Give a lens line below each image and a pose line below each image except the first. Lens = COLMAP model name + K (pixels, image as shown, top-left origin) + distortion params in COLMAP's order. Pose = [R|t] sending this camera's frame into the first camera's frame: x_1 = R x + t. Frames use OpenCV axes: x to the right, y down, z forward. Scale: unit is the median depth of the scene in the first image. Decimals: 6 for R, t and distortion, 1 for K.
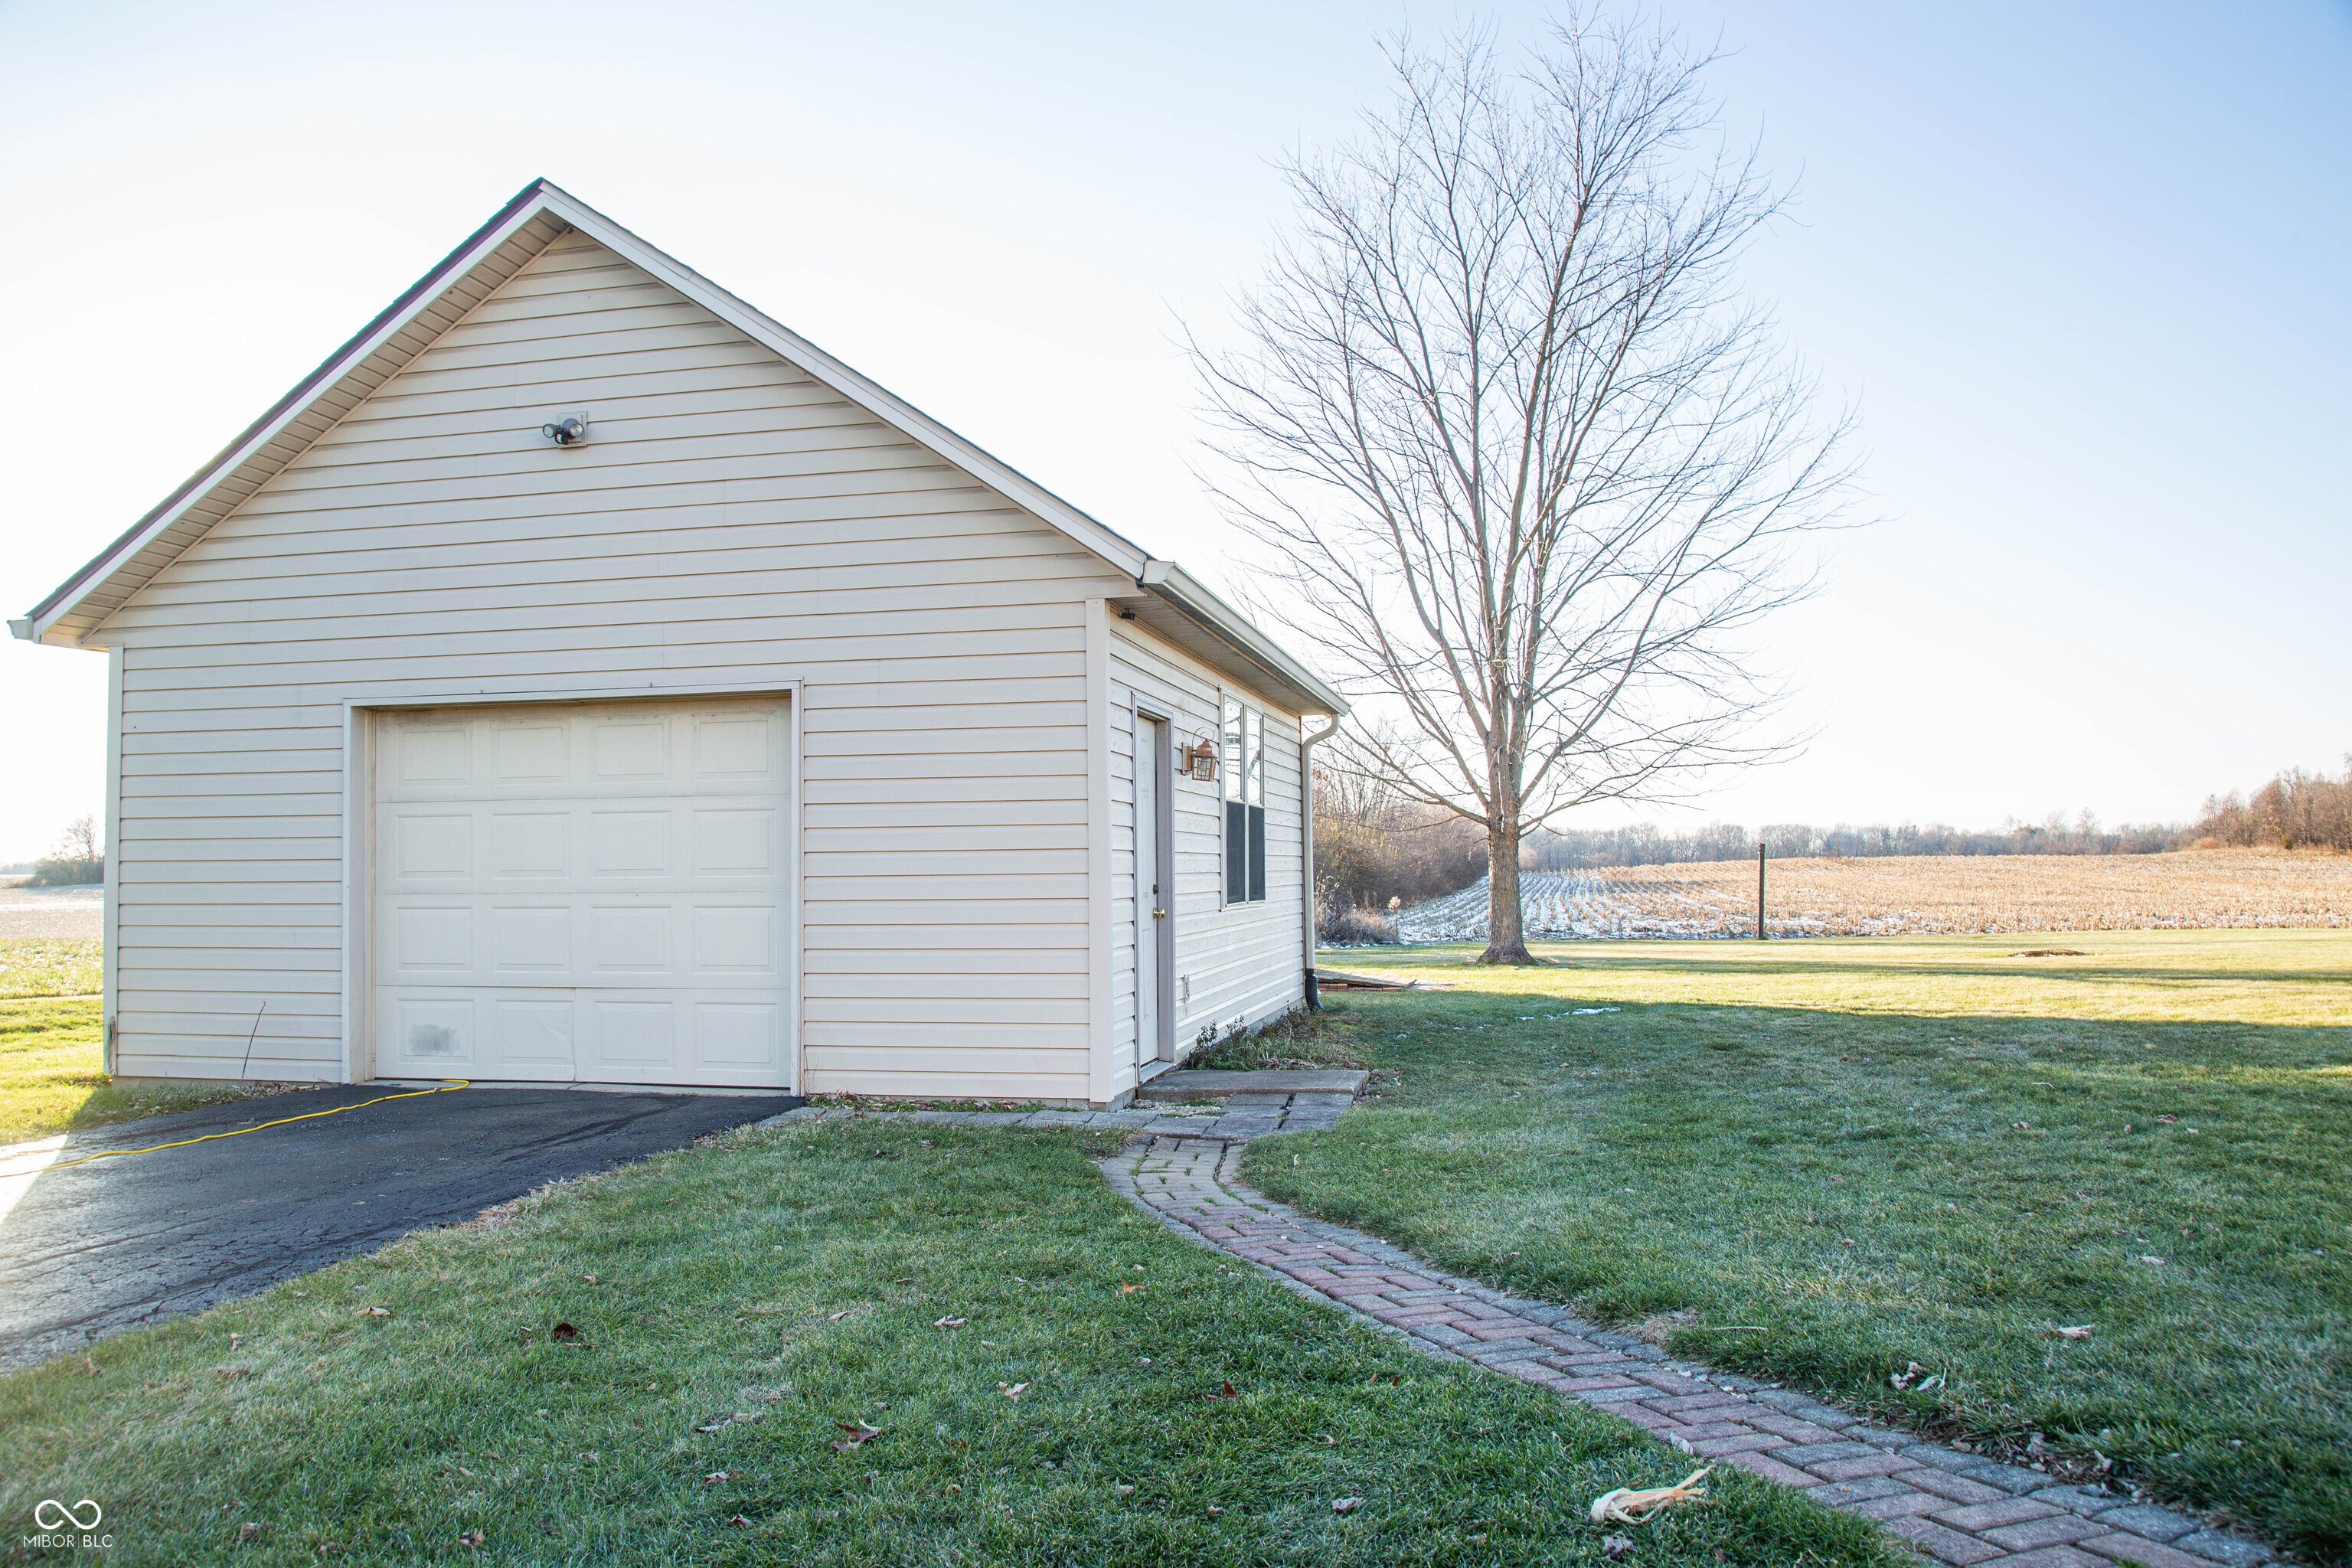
lens RADIAL K [[1817.8, 0, 1167.2], [0, 1817.8, 775.1], [0, 0, 1]] dist [-0.003611, -0.000172]
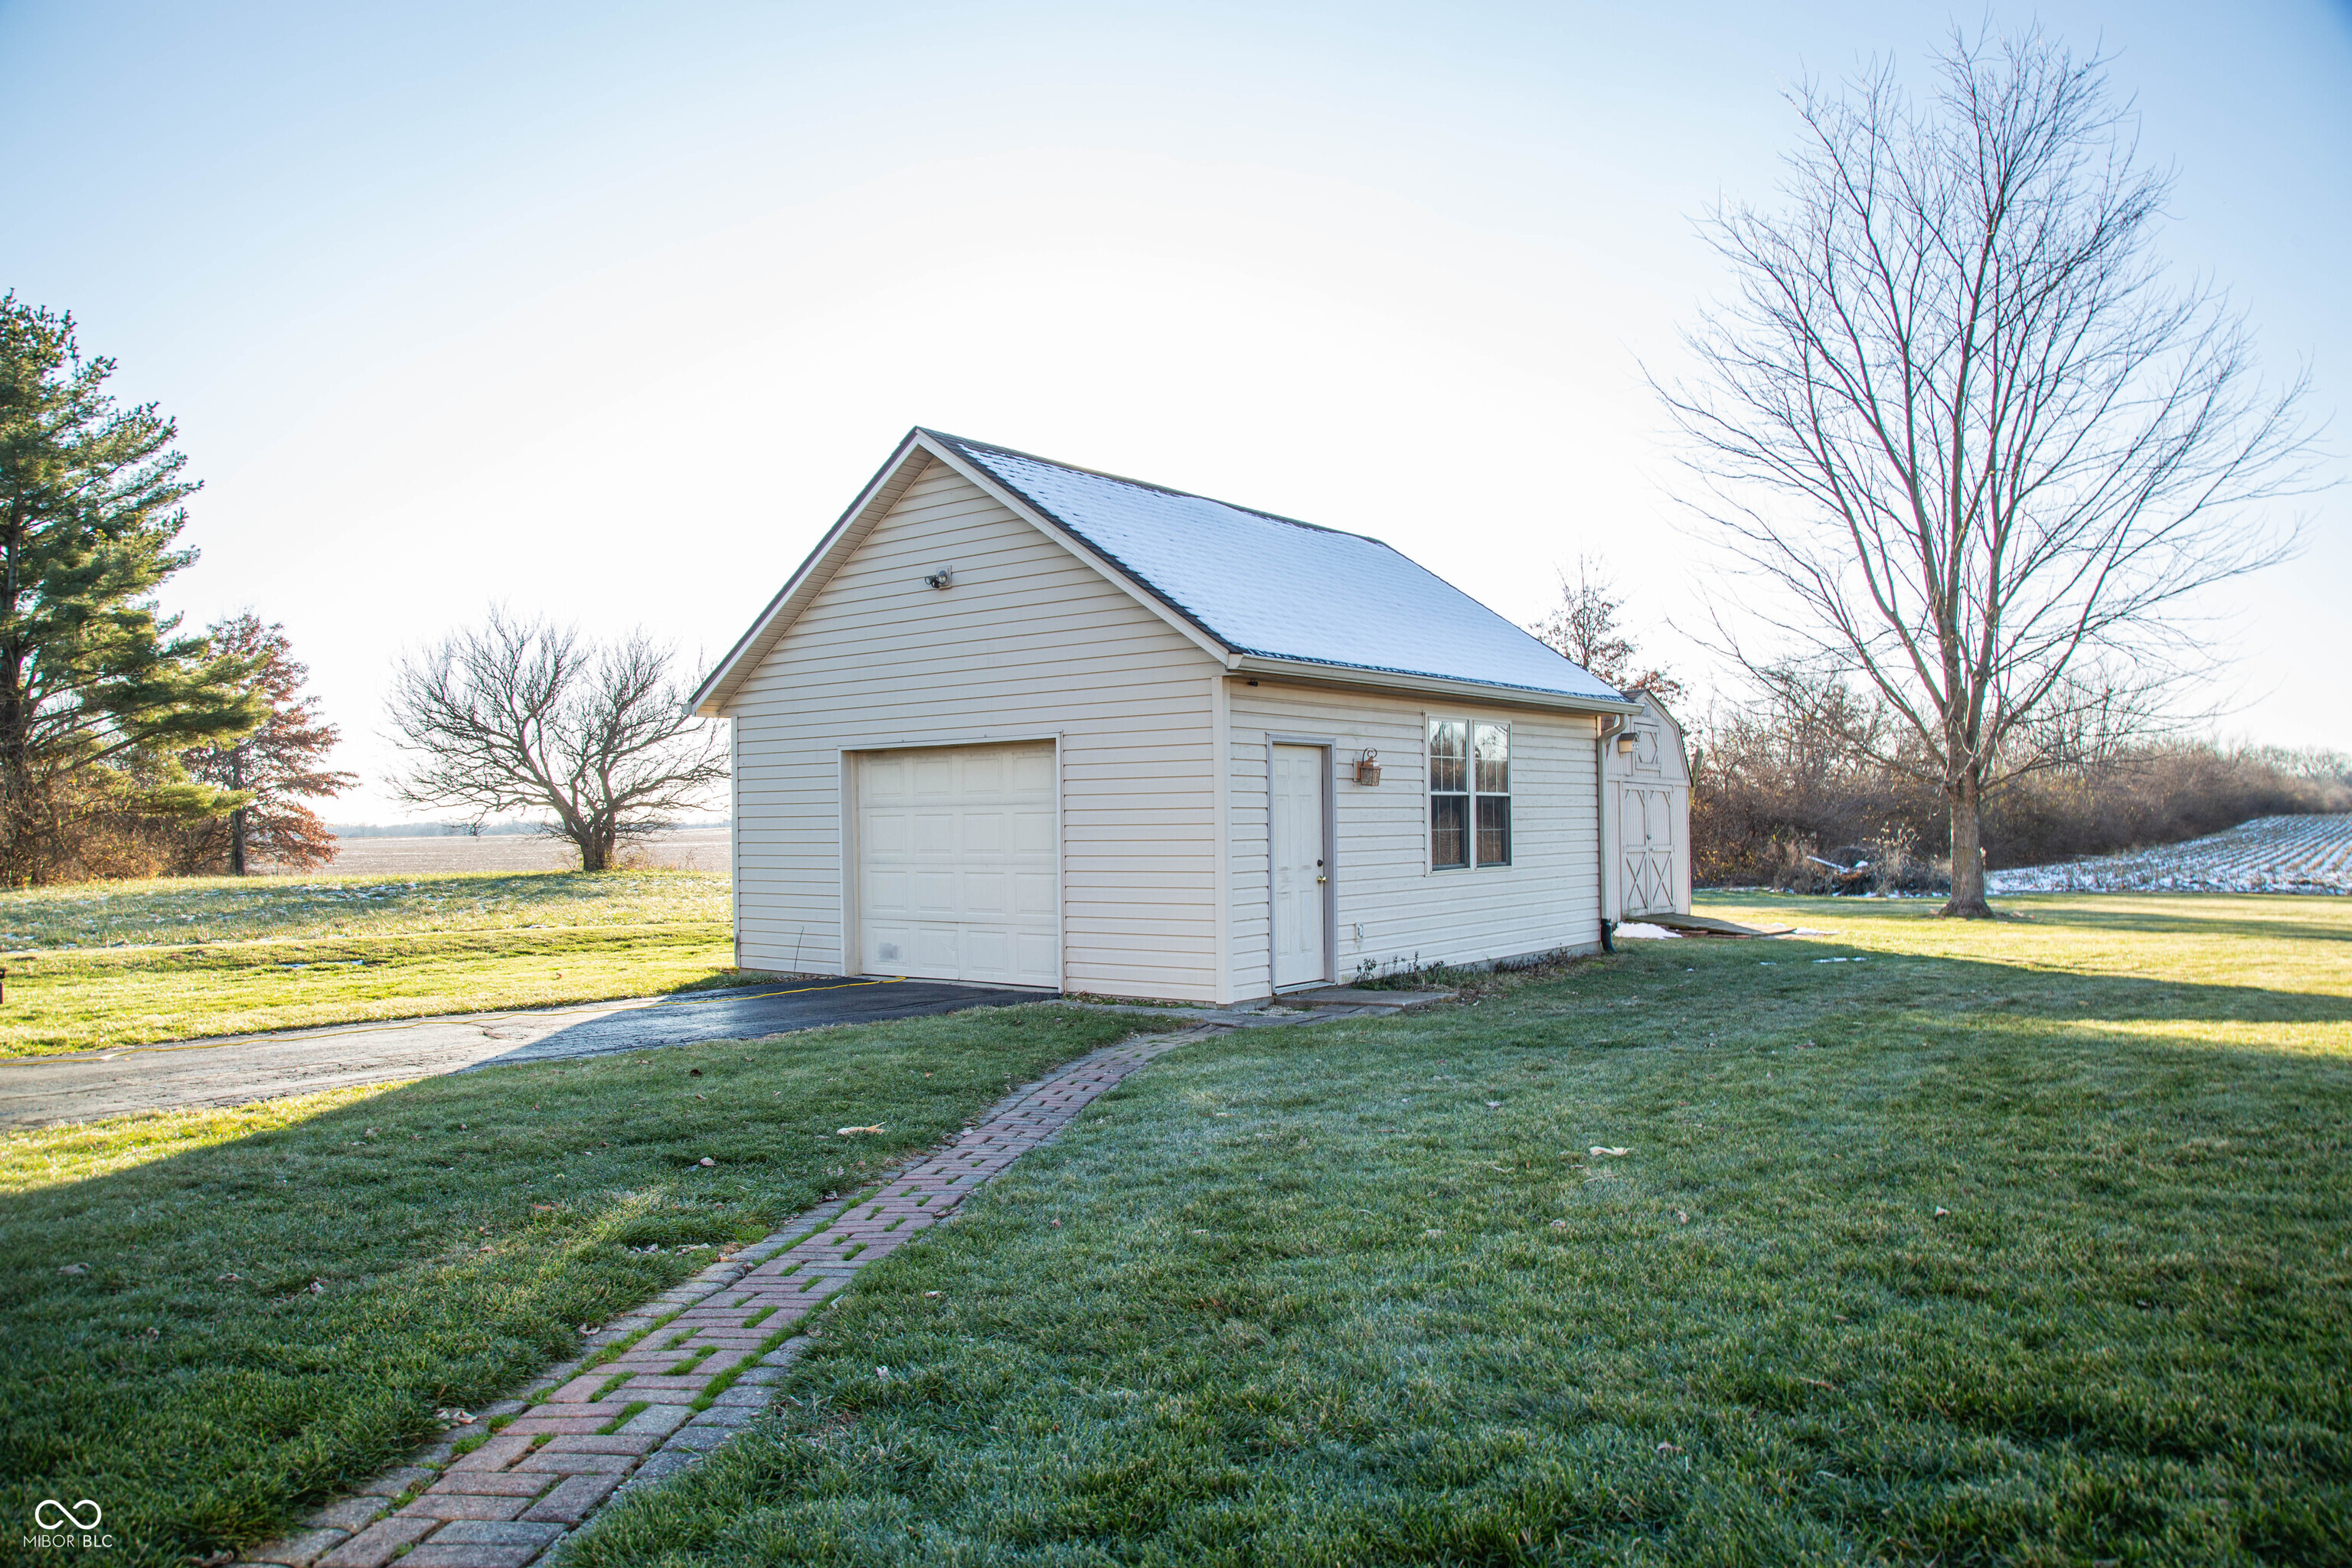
lens RADIAL K [[1681.6, 0, 1176.8], [0, 1681.6, 799.1], [0, 0, 1]] dist [-0.000701, -0.000039]
pose [[0.912007, -0.008023, -0.410095, 0.459653], [0.025834, 0.998947, 0.037909, -0.043998], [0.409359, -0.045168, 0.911255, -0.277183]]
